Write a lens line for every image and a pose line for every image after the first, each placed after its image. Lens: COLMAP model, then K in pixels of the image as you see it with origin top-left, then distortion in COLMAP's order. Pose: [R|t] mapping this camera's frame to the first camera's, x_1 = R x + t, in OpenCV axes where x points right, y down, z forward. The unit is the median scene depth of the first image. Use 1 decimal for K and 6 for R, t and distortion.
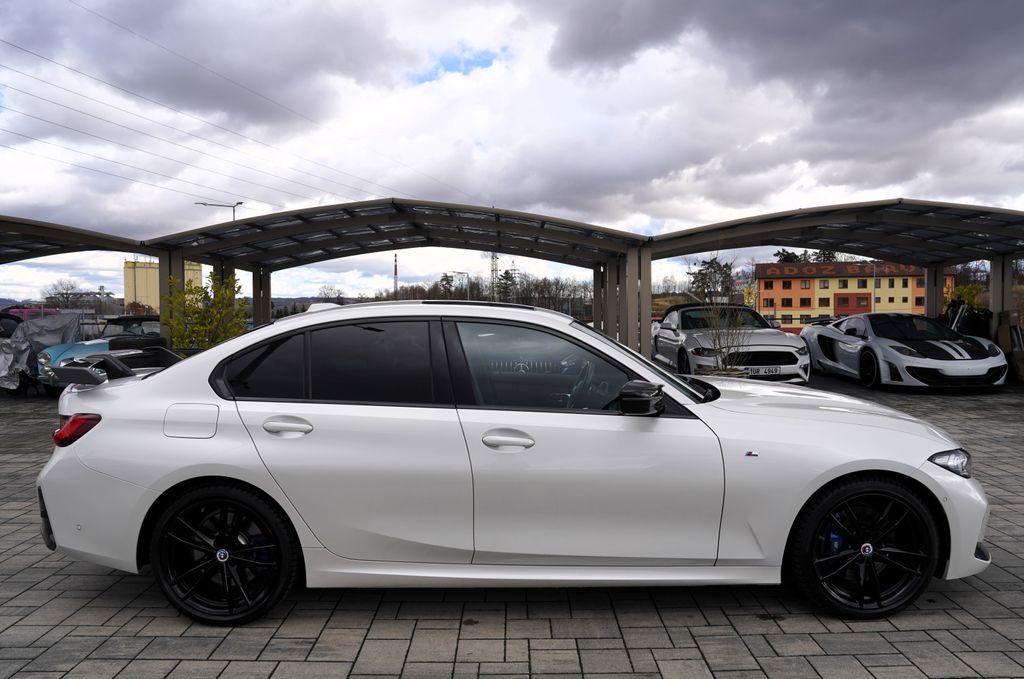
lens RADIAL K [[727.1, 0, 512.0], [0, 727.1, 339.5], [0, 0, 1]] dist [-0.098220, 0.078683]
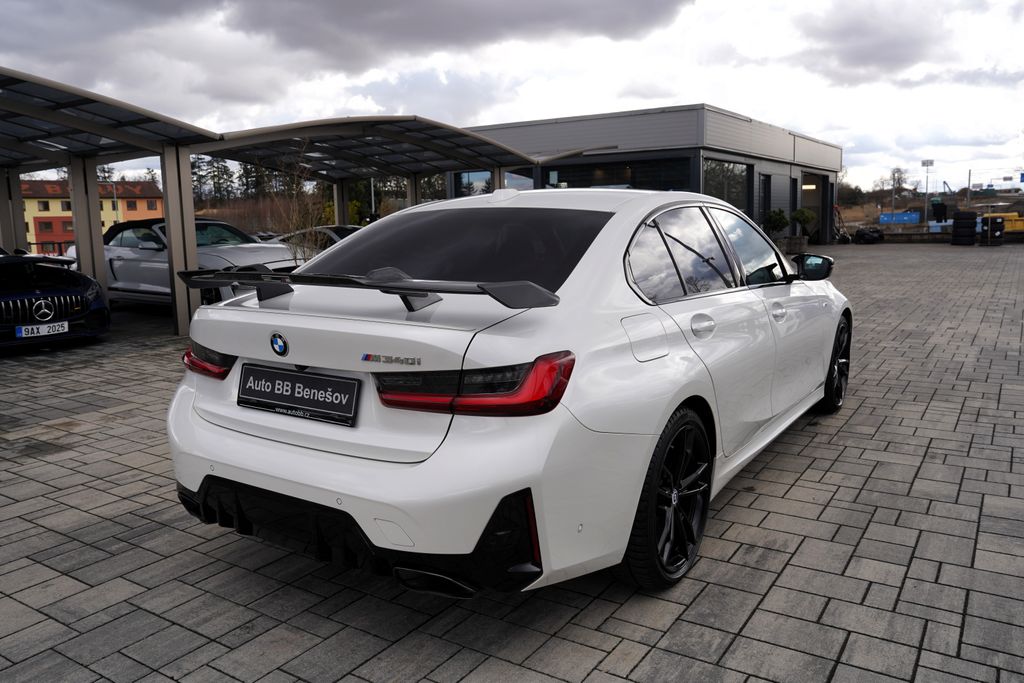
lens RADIAL K [[789.8, 0, 512.0], [0, 789.8, 341.5], [0, 0, 1]] dist [-0.008145, 0.002859]
pose [[0.540793, -0.135806, 0.830120, -1.255067], [0.060123, 0.990597, 0.122892, 0.007565], [-0.839004, -0.016549, 0.543874, 0.685210]]
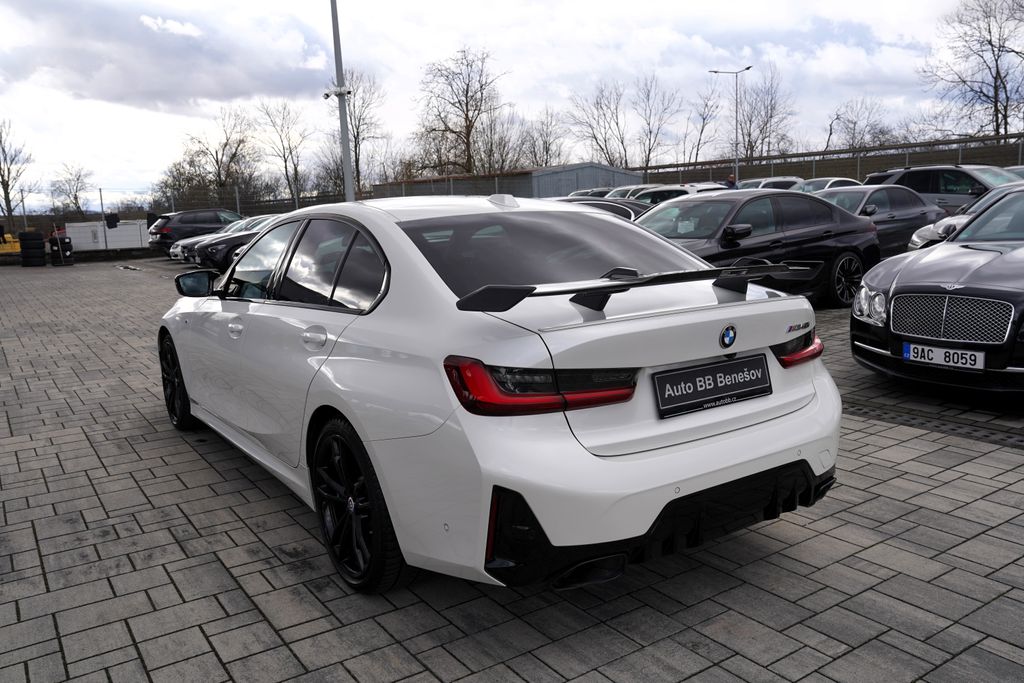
lens RADIAL K [[804.8, 0, 512.0], [0, 804.8, 341.5], [0, 0, 1]] dist [-0.012739, 0.004027]
pose [[-0.572953, -0.106622, 0.812624, -1.273626], [0.077933, 0.979922, 0.183521, -0.069520], [-0.815875, 0.168479, -0.553139, 1.922539]]
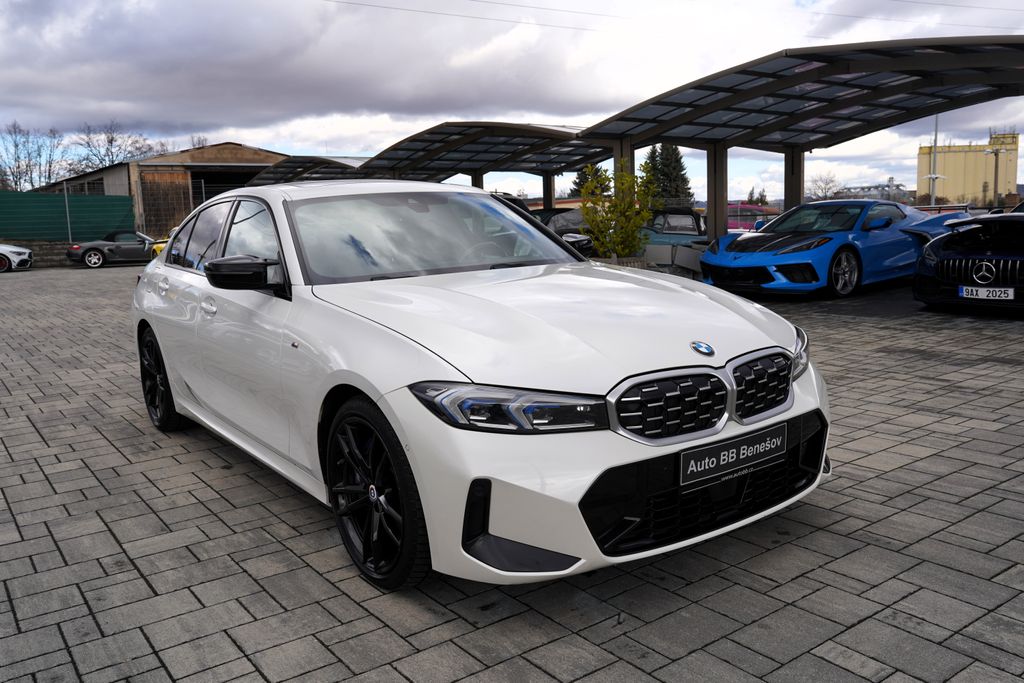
lens RADIAL K [[836.9, 0, 512.0], [0, 836.9, 341.5], [0, 0, 1]] dist [-0.036664, 0.048362]
pose [[0.594178, 0.105050, -0.797444, 1.291805], [-0.007536, 0.992118, 0.125080, 0.029331], [0.804298, -0.068311, 0.590287, 0.622075]]
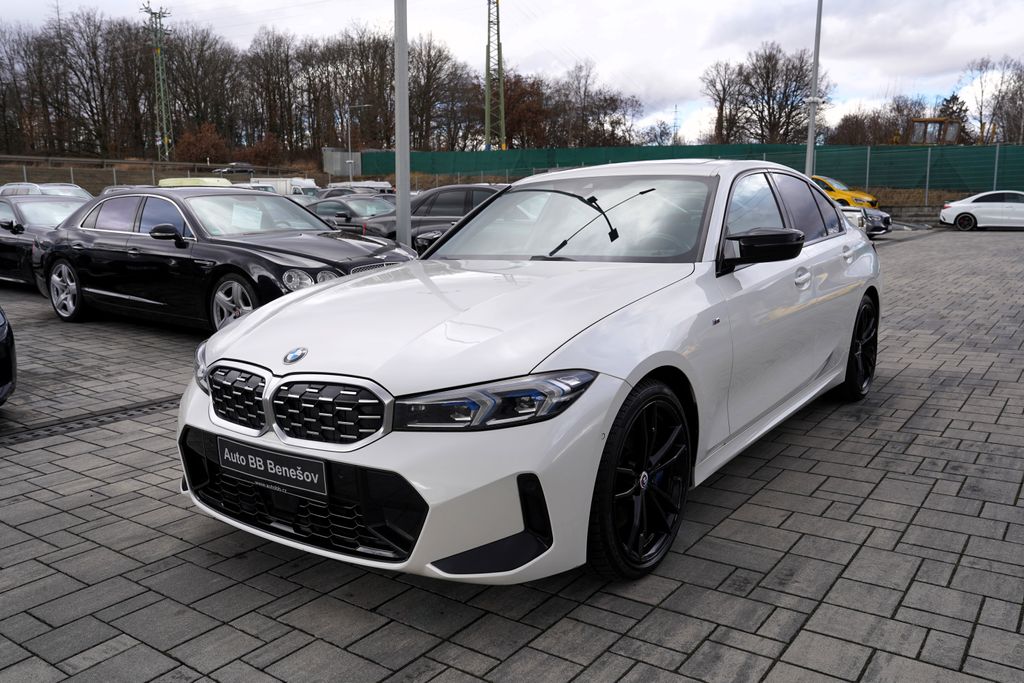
lens RADIAL K [[815.9, 0, 512.0], [0, 815.9, 341.5], [0, 0, 1]] dist [-0.023117, 0.009532]
pose [[-0.579512, 0.153804, -0.800318, 1.250702], [-0.010696, 0.980510, 0.196178, -0.034267], [0.814893, 0.122248, -0.566573, 1.926826]]
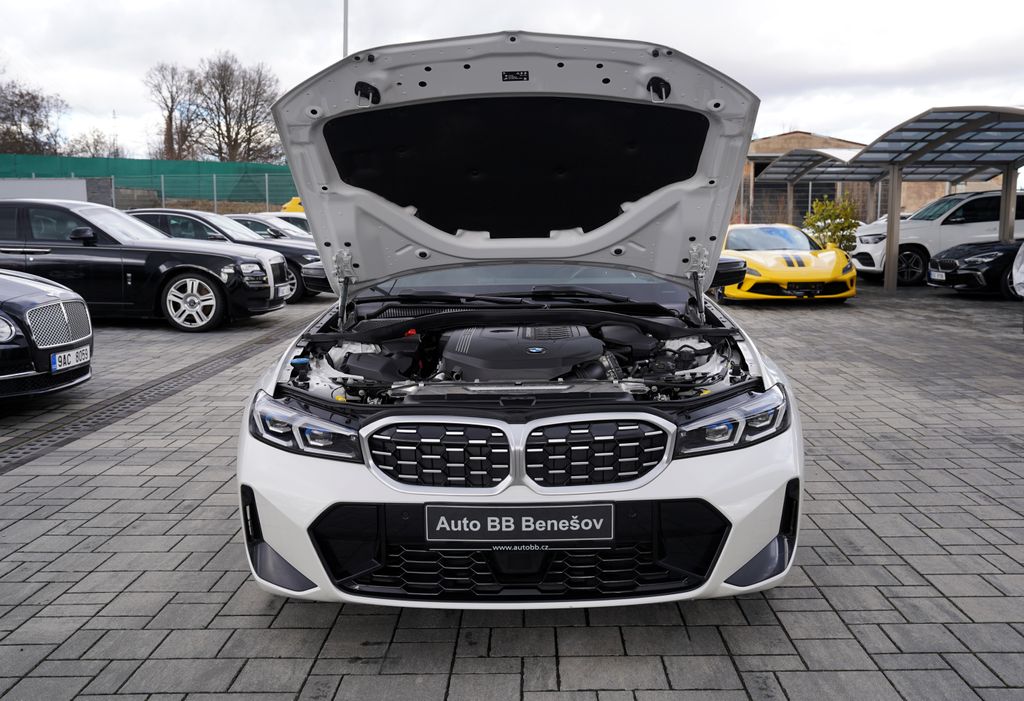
lens RADIAL K [[914.6, 0, 528.0], [0, 914.6, 350.4], [0, 0, 1]] dist [-0.065134, 0.132500]
pose [[0.003641, 0.145761, -0.989313, 1.532636], [-0.042339, 0.988455, 0.145479, -0.020514], [0.999097, 0.041357, 0.009770, 1.286555]]
